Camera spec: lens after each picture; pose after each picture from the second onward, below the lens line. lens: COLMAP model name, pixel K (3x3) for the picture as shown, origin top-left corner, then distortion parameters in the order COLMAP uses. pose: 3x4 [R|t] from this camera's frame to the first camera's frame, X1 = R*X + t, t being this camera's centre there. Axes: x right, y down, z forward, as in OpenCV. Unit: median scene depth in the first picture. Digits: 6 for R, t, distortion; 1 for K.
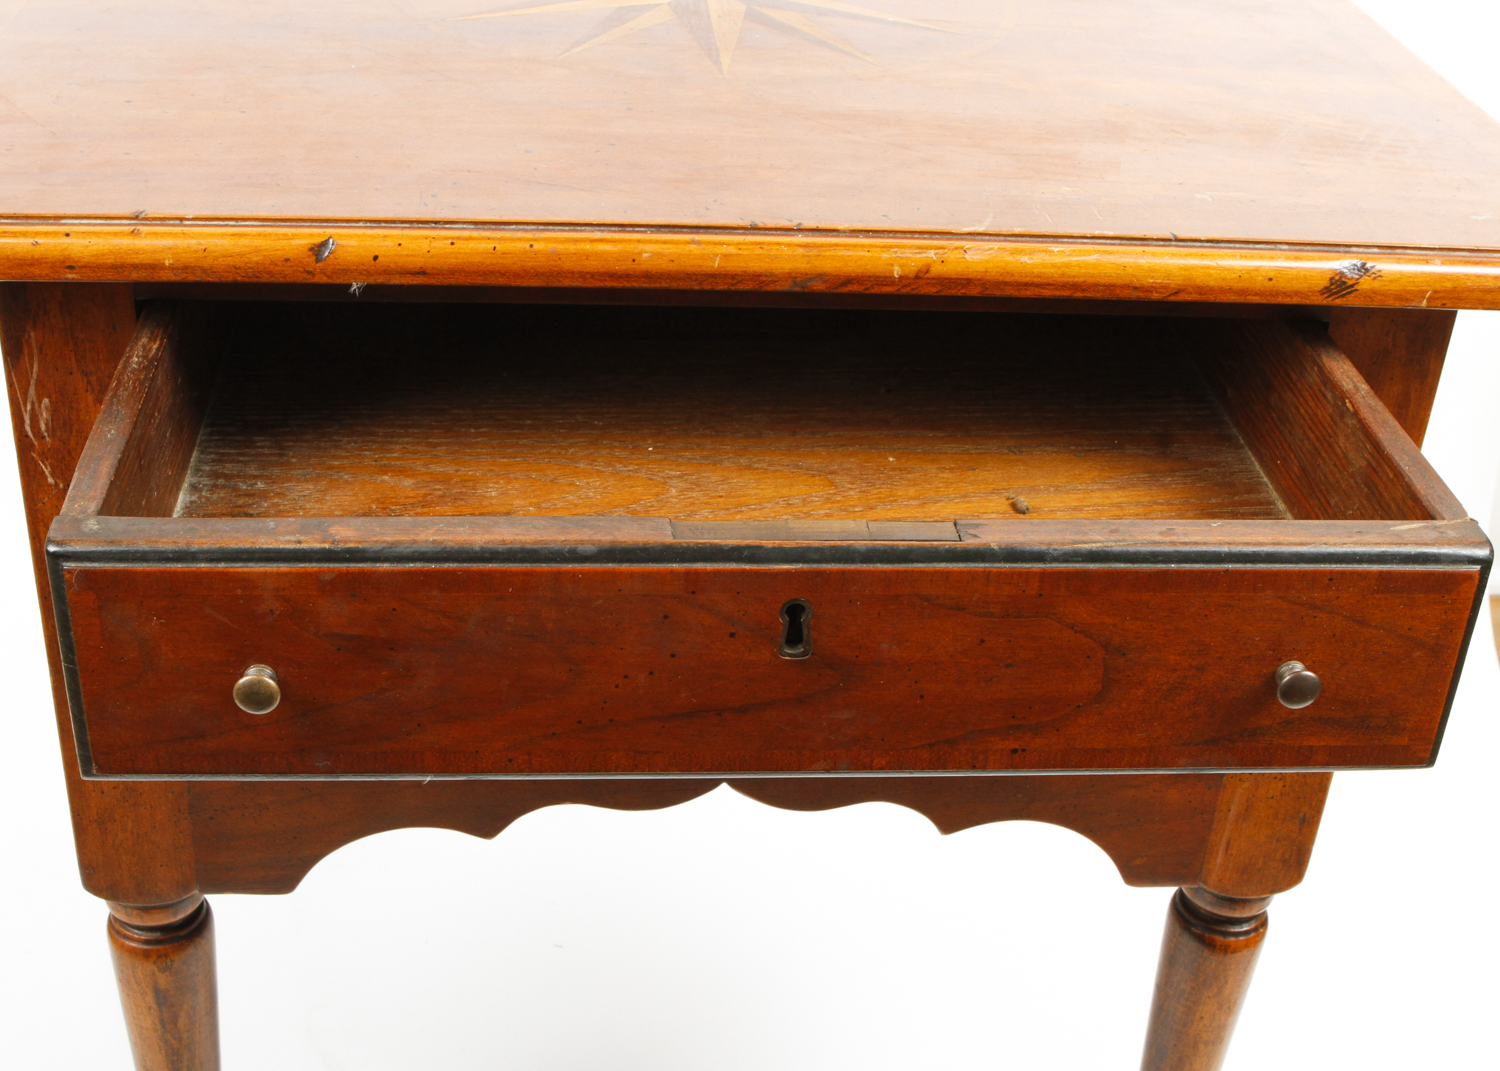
lens RADIAL K [[2003.1, 0, 715.6], [0, 2003.1, 533.3], [0, 0, 1]] dist [-0.101671, 0.000000]
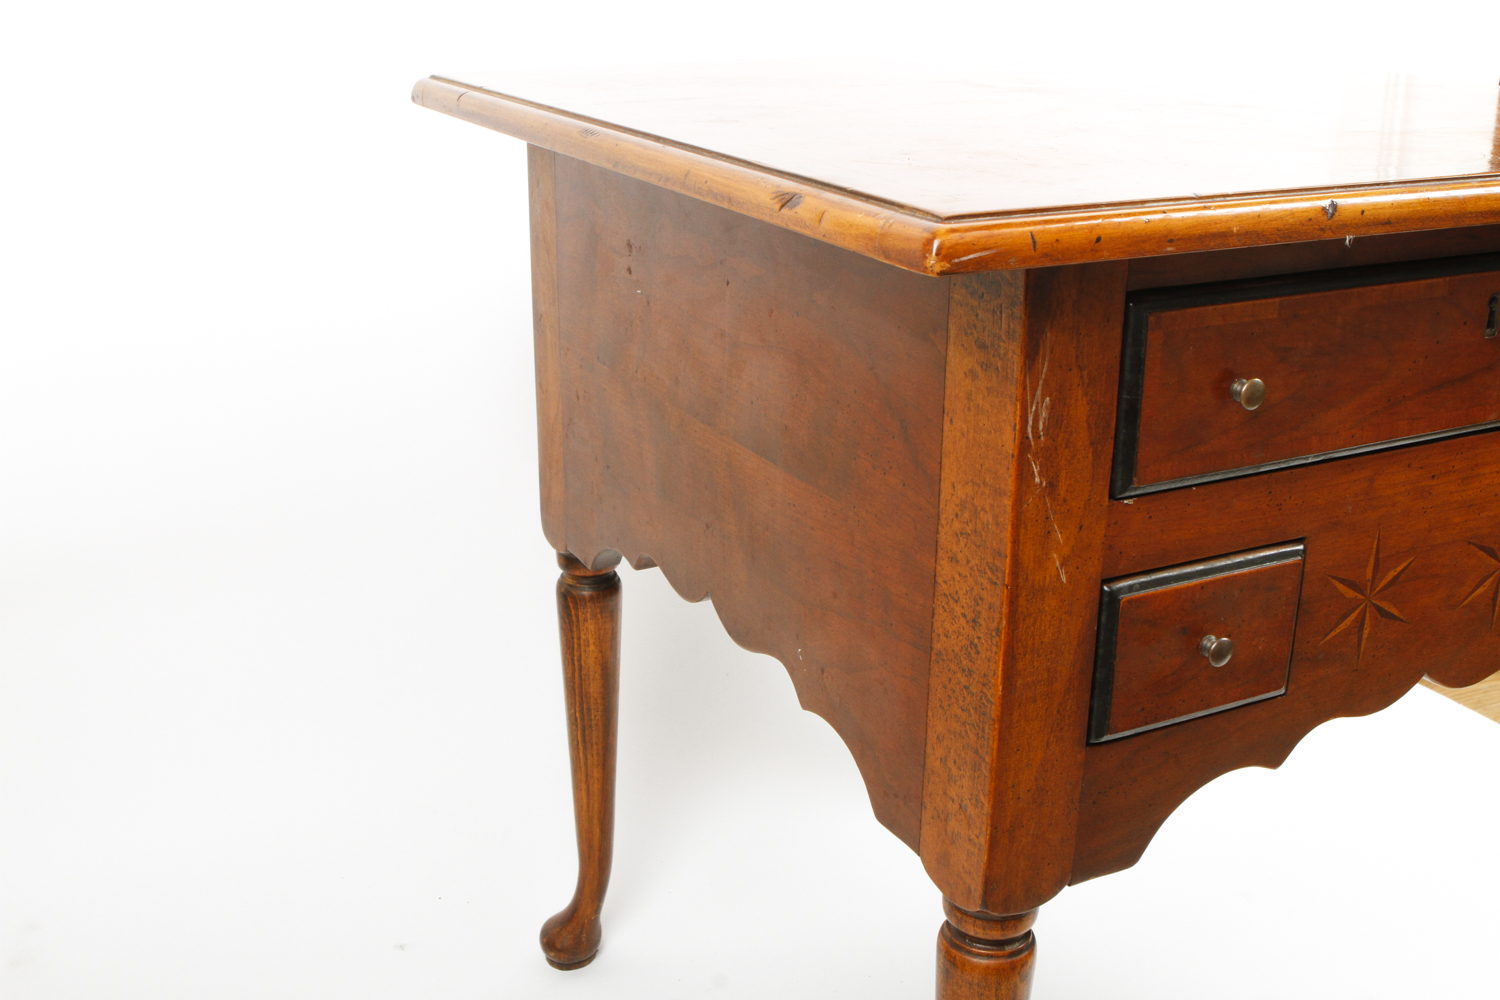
lens RADIAL K [[1594.2, 0, 728.4], [0, 1594.2, 464.4], [0, 0, 1]] dist [-0.057504, 0.000000]
pose [[0.920010, -0.161042, 0.357278, -0.846611], [0.227762, 0.961612, -0.153056, 0.062985], [-0.318915, 0.222187, 0.921372, 0.269115]]
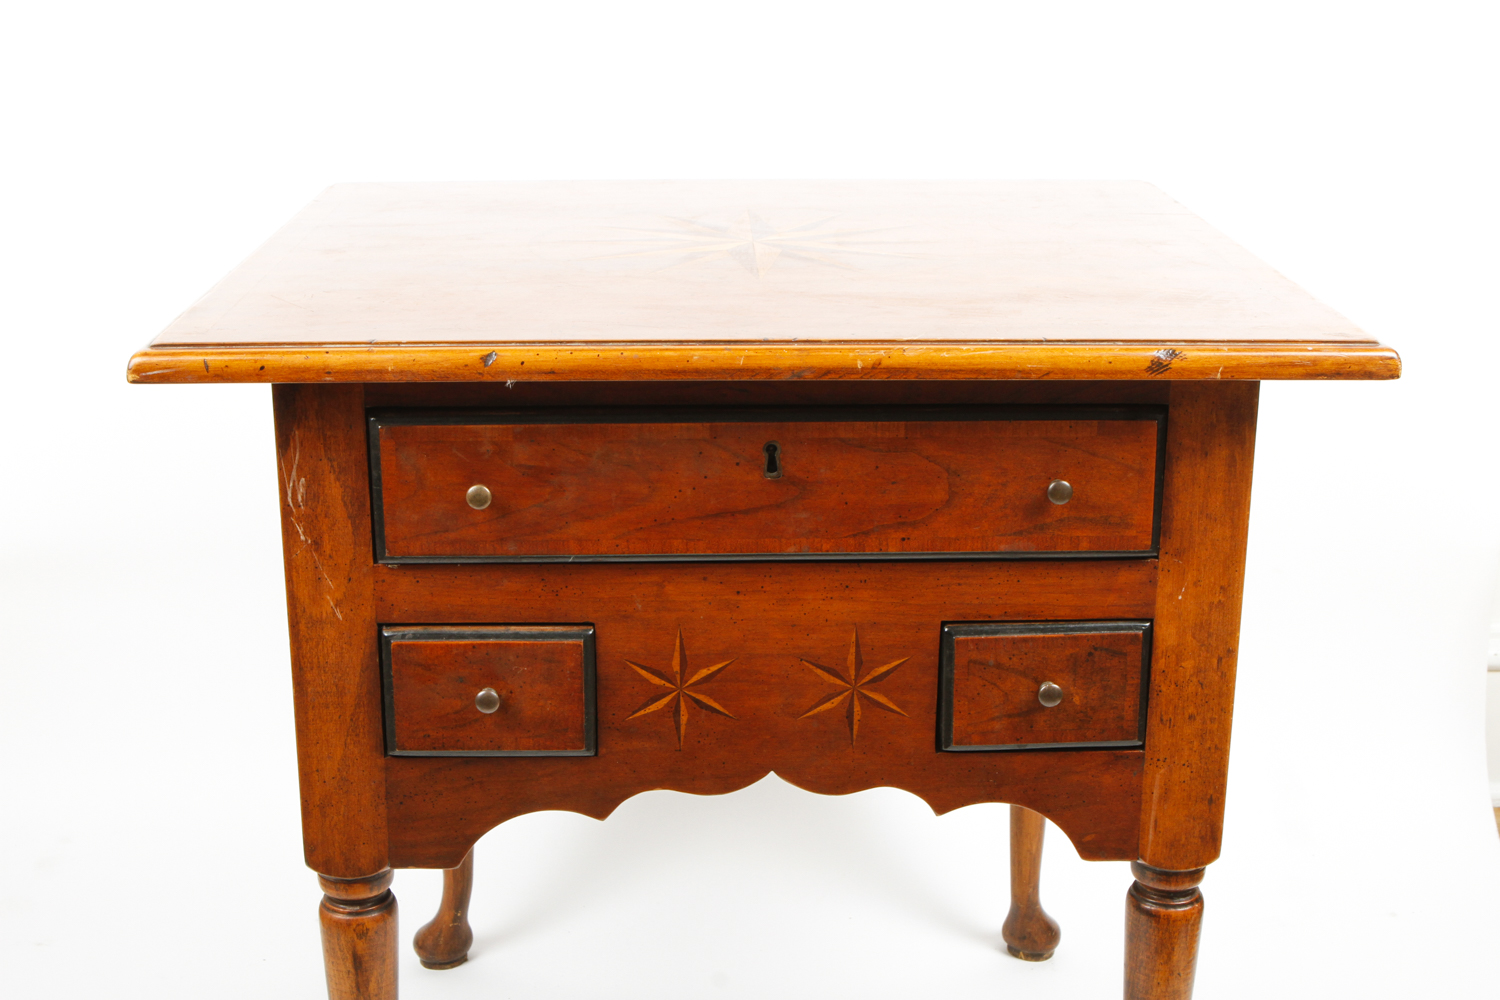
lens RADIAL K [[2095.9, 0, 751.7], [0, 2095.9, 486.3], [0, 0, 1]] dist [-0.086077, 0.000000]
pose [[0.997858, -0.035040, -0.055236, 0.091808], [0.020113, 0.967872, -0.250639, 0.353906], [0.062244, 0.248991, 0.966504, -0.526345]]
